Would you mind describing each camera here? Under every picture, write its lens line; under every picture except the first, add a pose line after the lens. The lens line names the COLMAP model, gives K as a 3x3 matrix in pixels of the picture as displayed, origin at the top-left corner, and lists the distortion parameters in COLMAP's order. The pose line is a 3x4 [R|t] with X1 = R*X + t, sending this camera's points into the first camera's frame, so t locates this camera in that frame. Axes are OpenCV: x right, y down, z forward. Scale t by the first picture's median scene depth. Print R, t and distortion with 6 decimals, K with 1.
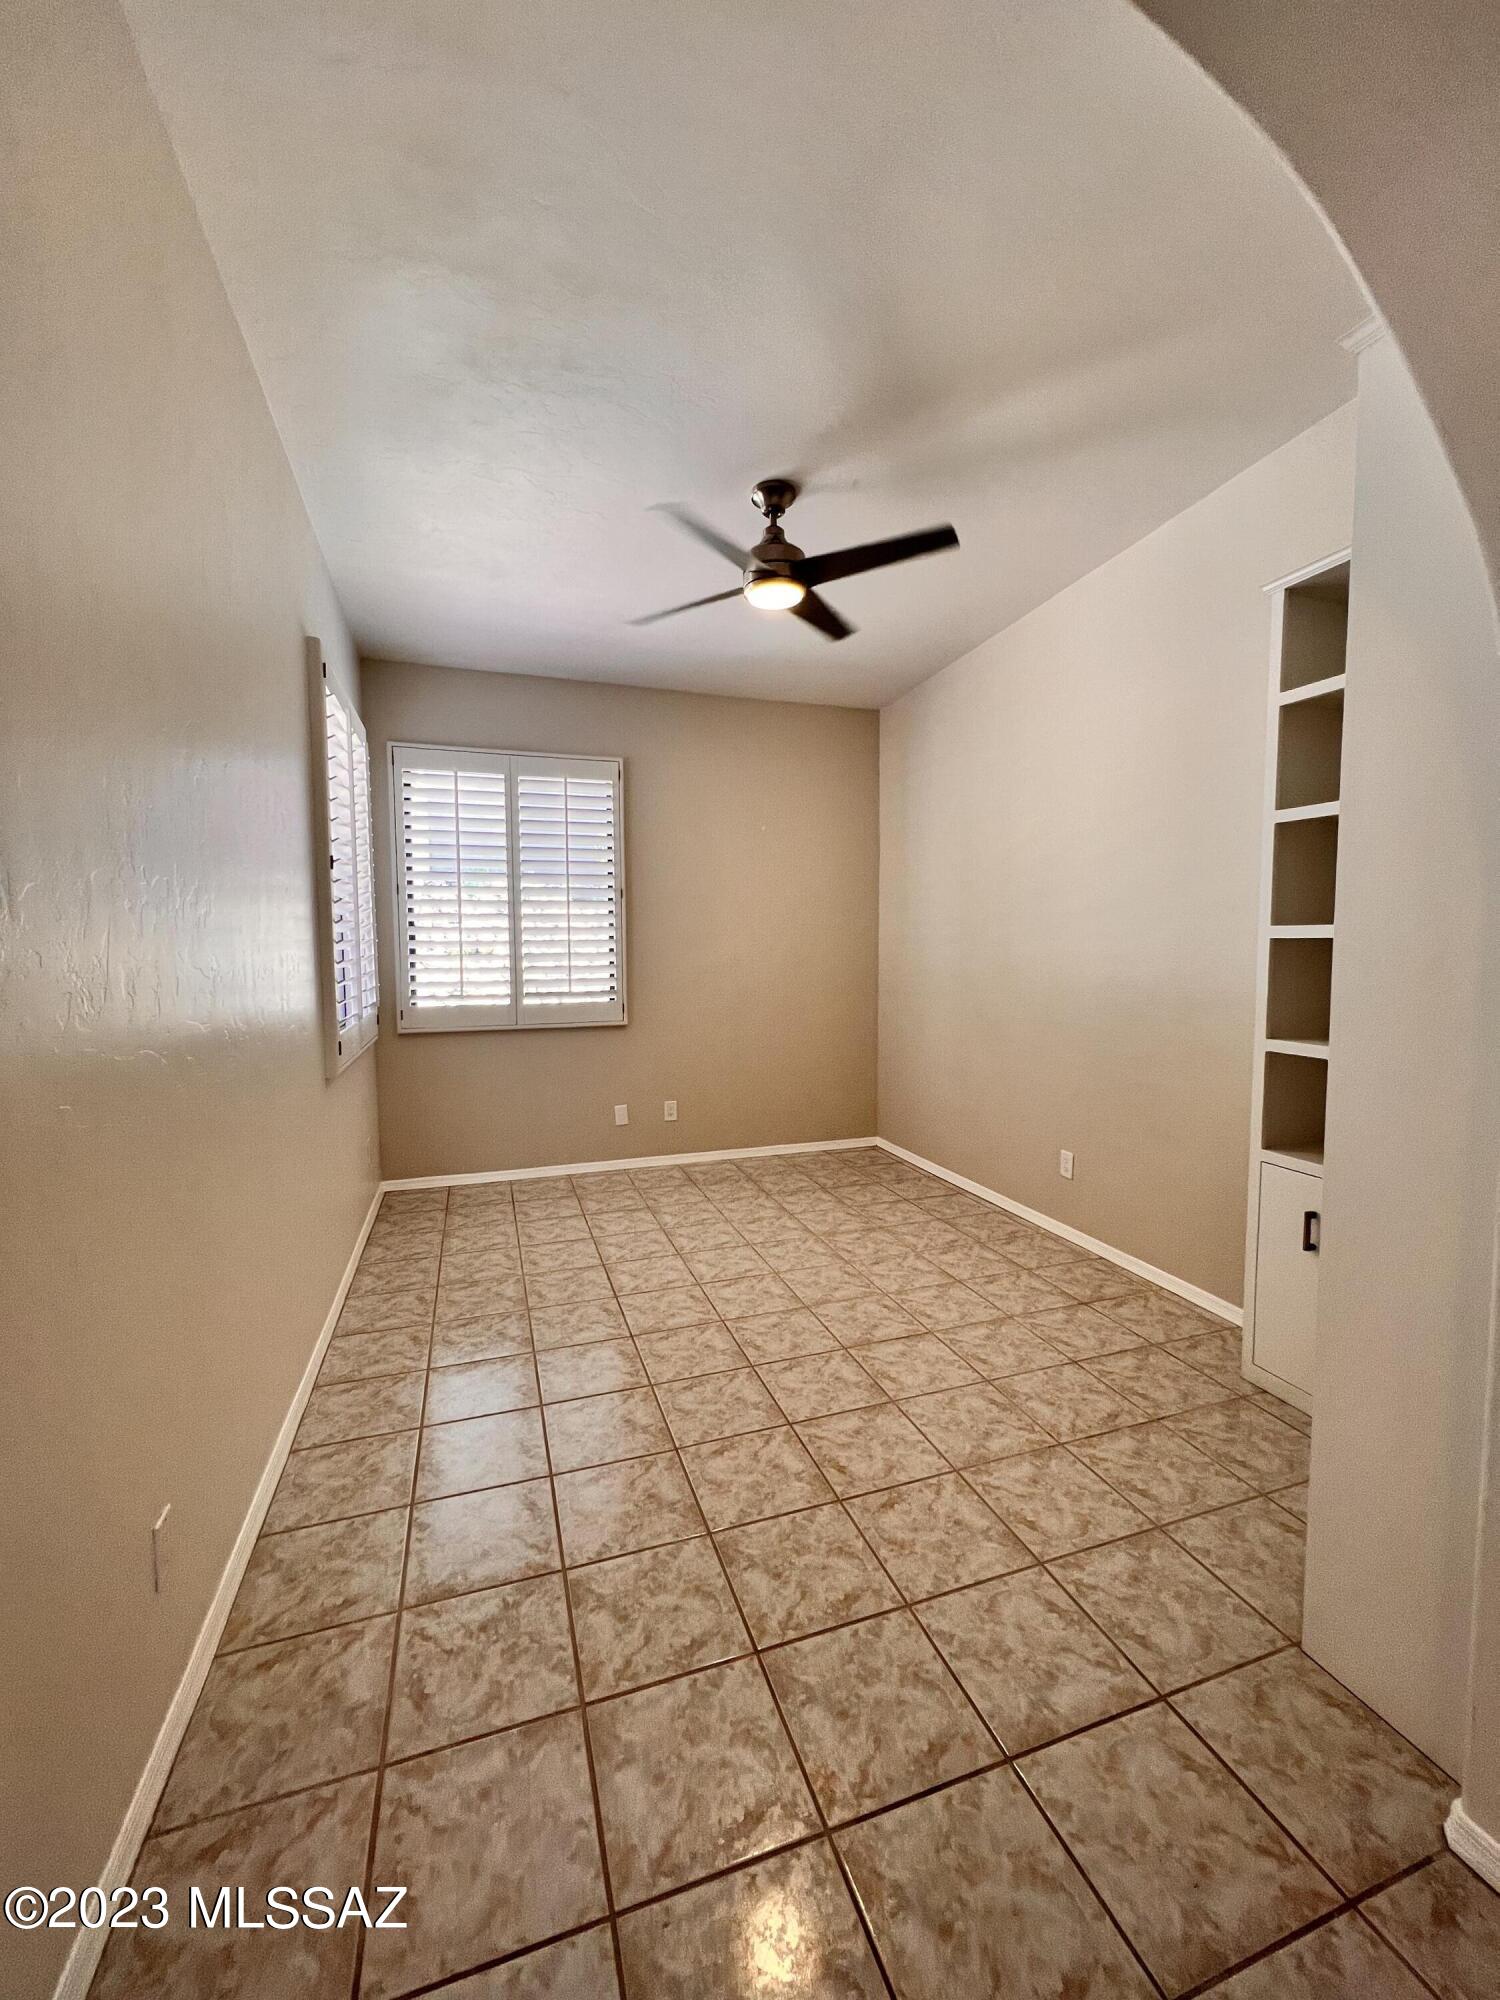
lens RADIAL K [[799.9, 0, 755.1], [0, 799.9, 982.6], [0, 0, 1]] dist [-0.003139, 0.000620]
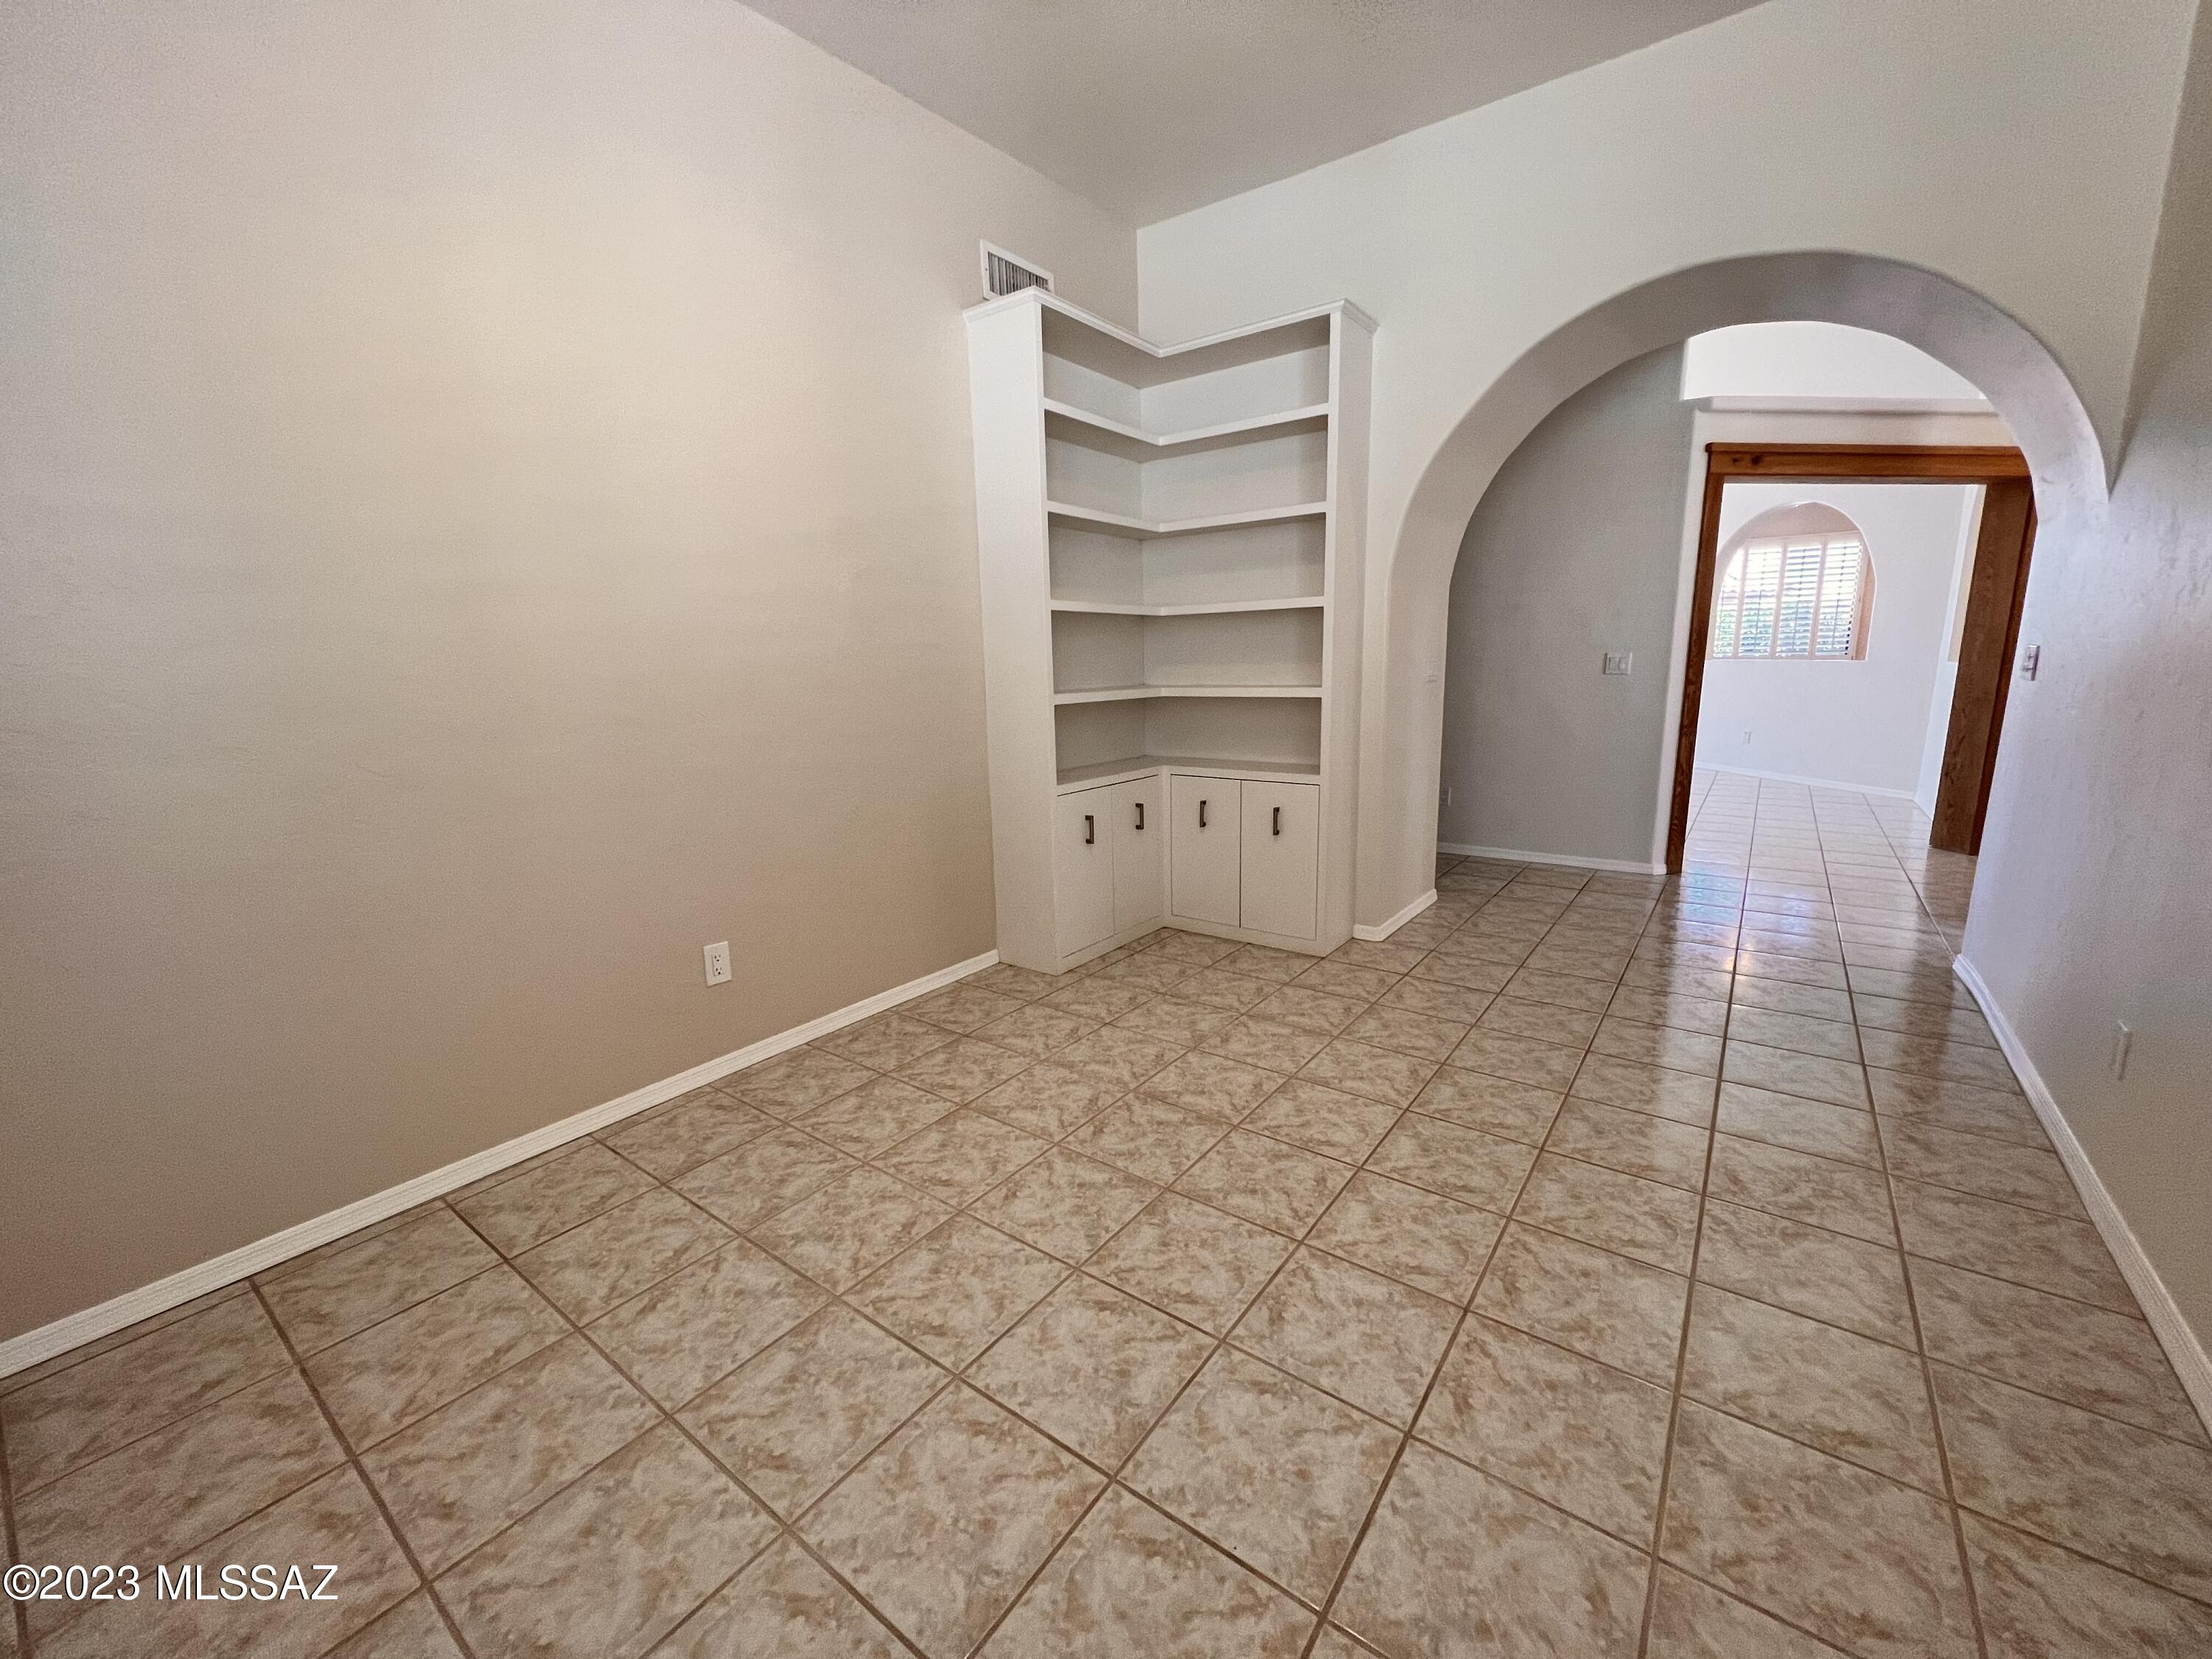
lens RADIAL K [[884.7, 0, 1118.3], [0, 884.7, 842.8], [0, 0, 1]] dist [-0.003139, 0.000620]
pose [[-0.570736, -0.150478, 0.807228, -0.411910], [0.066759, 0.971308, 0.228265, -0.003552], [-0.818416, 0.184169, -0.544314, 1.335148]]
